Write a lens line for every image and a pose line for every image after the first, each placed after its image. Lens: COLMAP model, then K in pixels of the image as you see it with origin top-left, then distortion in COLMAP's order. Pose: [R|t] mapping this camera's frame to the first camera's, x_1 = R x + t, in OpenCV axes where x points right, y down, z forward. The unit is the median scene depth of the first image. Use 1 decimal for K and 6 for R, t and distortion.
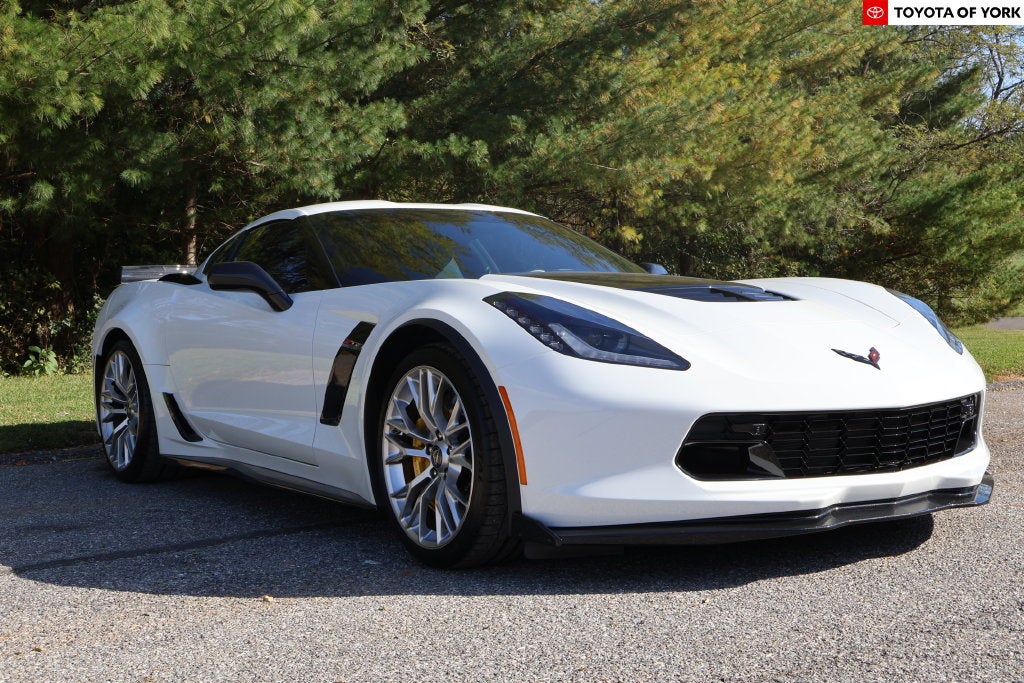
lens RADIAL K [[1314.7, 0, 512.0], [0, 1314.7, 341.5], [0, 0, 1]] dist [0.007708, -0.004575]
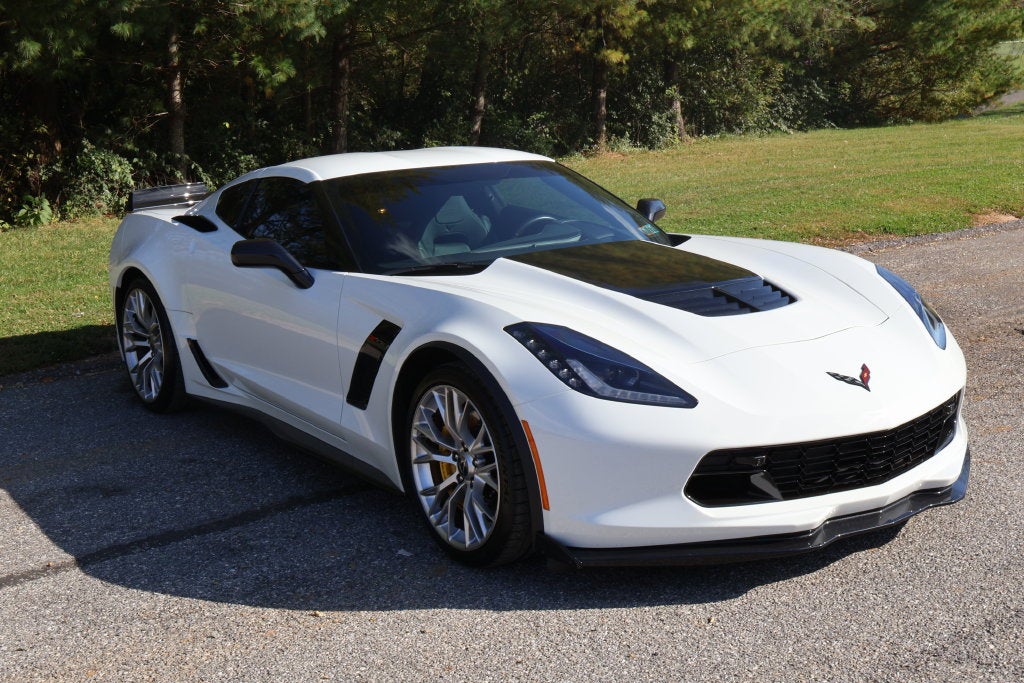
lens RADIAL K [[1311.3, 0, 512.0], [0, 1311.3, 341.5], [0, 0, 1]] dist [0.009884, -0.012748]
pose [[0.999745, -0.018101, 0.013526, -0.028619], [0.015486, 0.984761, 0.173221, -0.197099], [-0.016456, -0.172967, 0.984790, -0.053762]]
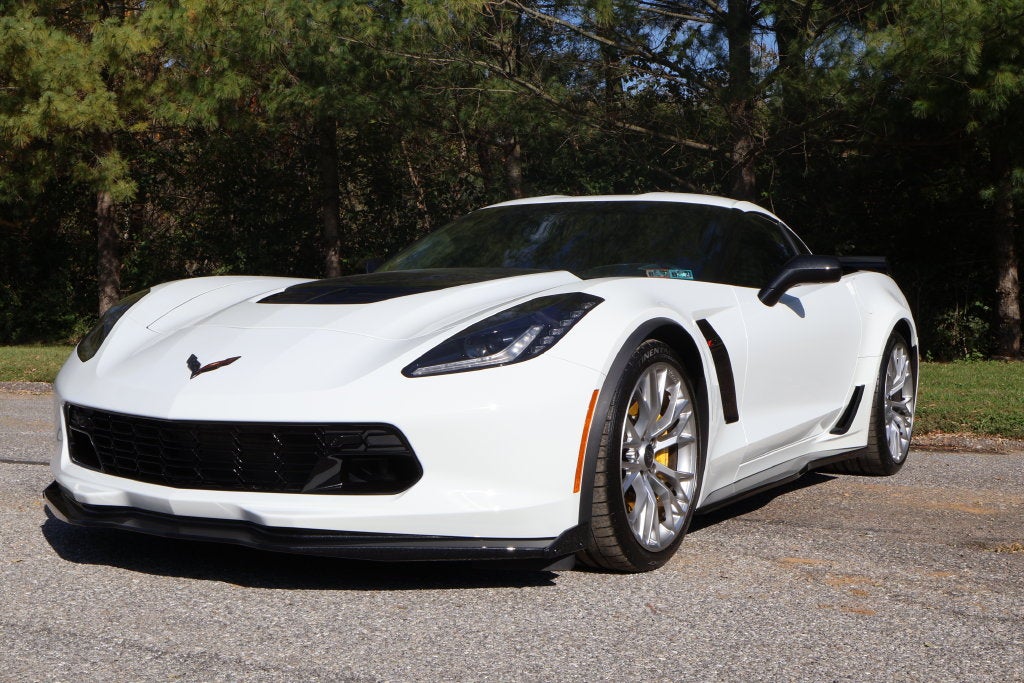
lens RADIAL K [[1311.3, 0, 512.0], [0, 1311.3, 341.5], [0, 0, 1]] dist [0.009884, -0.012748]
pose [[0.441295, 0.055715, -0.895631, 1.132773], [-0.039219, 0.998315, 0.042779, -0.050877], [0.896505, 0.016247, 0.442737, 0.732536]]
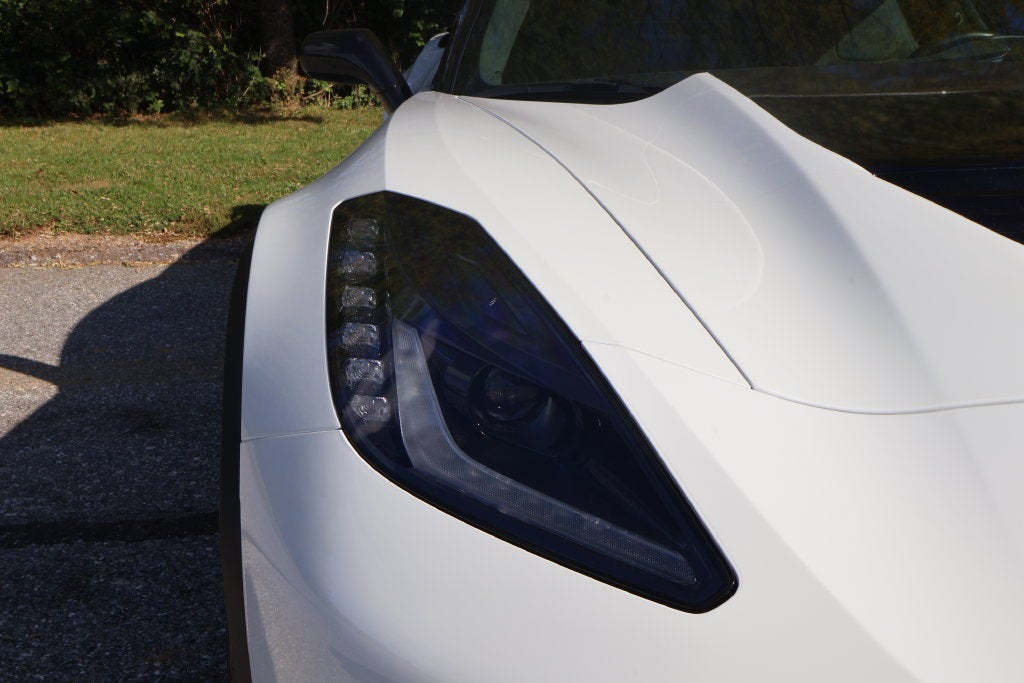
lens RADIAL K [[1249.6, 0, 512.0], [0, 1249.6, 341.5], [0, 0, 1]] dist [0.011863, 0.007355]
pose [[0.844192, 0.138728, -0.517778, 0.191721], [-0.011932, 0.970554, 0.240587, -0.075818], [0.535908, -0.196923, 0.820990, 0.698478]]
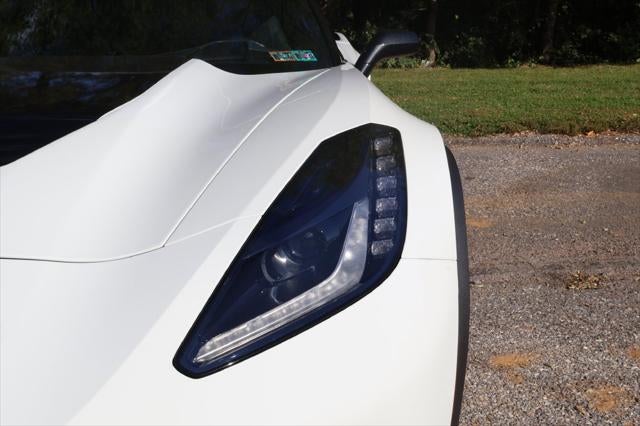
lens RADIAL K [[650.0, 0, 329.3], [0, 650.0, 212.3], [0, 0, 1]] dist [0.003823, -0.006694]
pose [[0.832321, 0.166970, -0.528547, 0.480114], [-0.022093, 0.962787, 0.269357, -0.088346], [0.553853, -0.212514, 0.805037, 0.922234]]
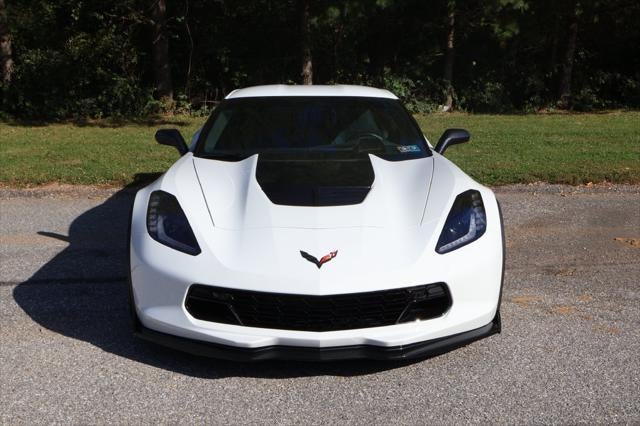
lens RADIAL K [[821.7, 0, 320.0], [0, 821.7, 213.0], [0, 0, 1]] dist [0.007708, -0.004575]
pose [[0.840795, 0.133035, -0.524753, 0.739727], [-0.030828, 0.979528, 0.198935, -0.227234], [0.540476, -0.151087, 0.827683, 0.166934]]
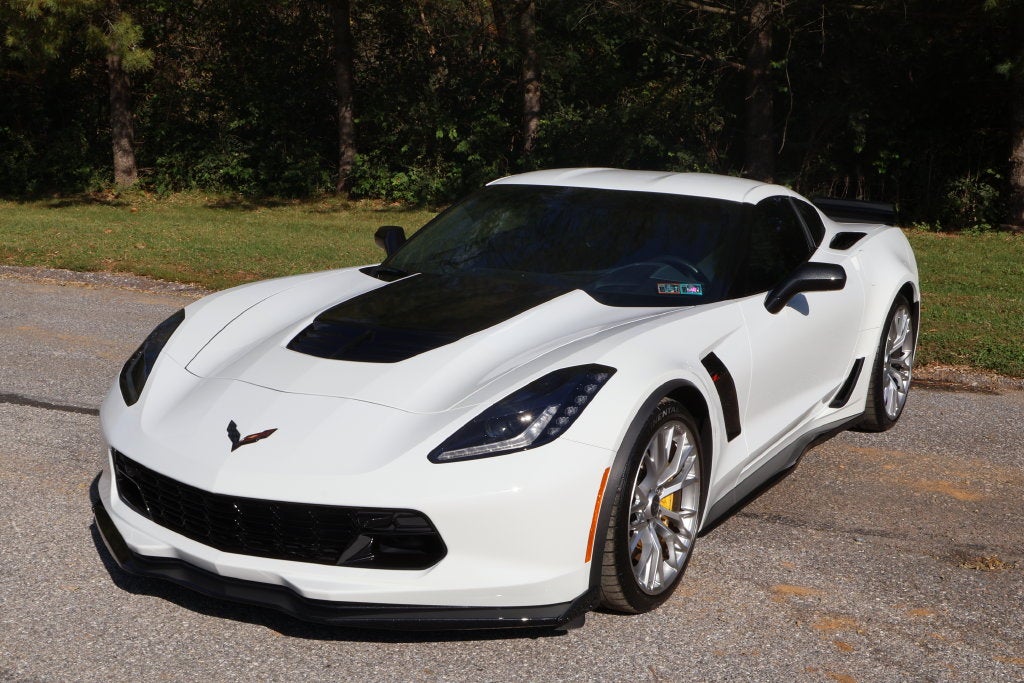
lens RADIAL K [[1307.7, 0, 512.0], [0, 1307.7, 341.5], [0, 0, 1]] dist [0.021236, -0.038418]
pose [[0.433685, 0.200791, -0.878408, 1.154337], [-0.048104, 0.978625, 0.199949, -0.255000], [0.899780, -0.044459, 0.434073, 0.704525]]
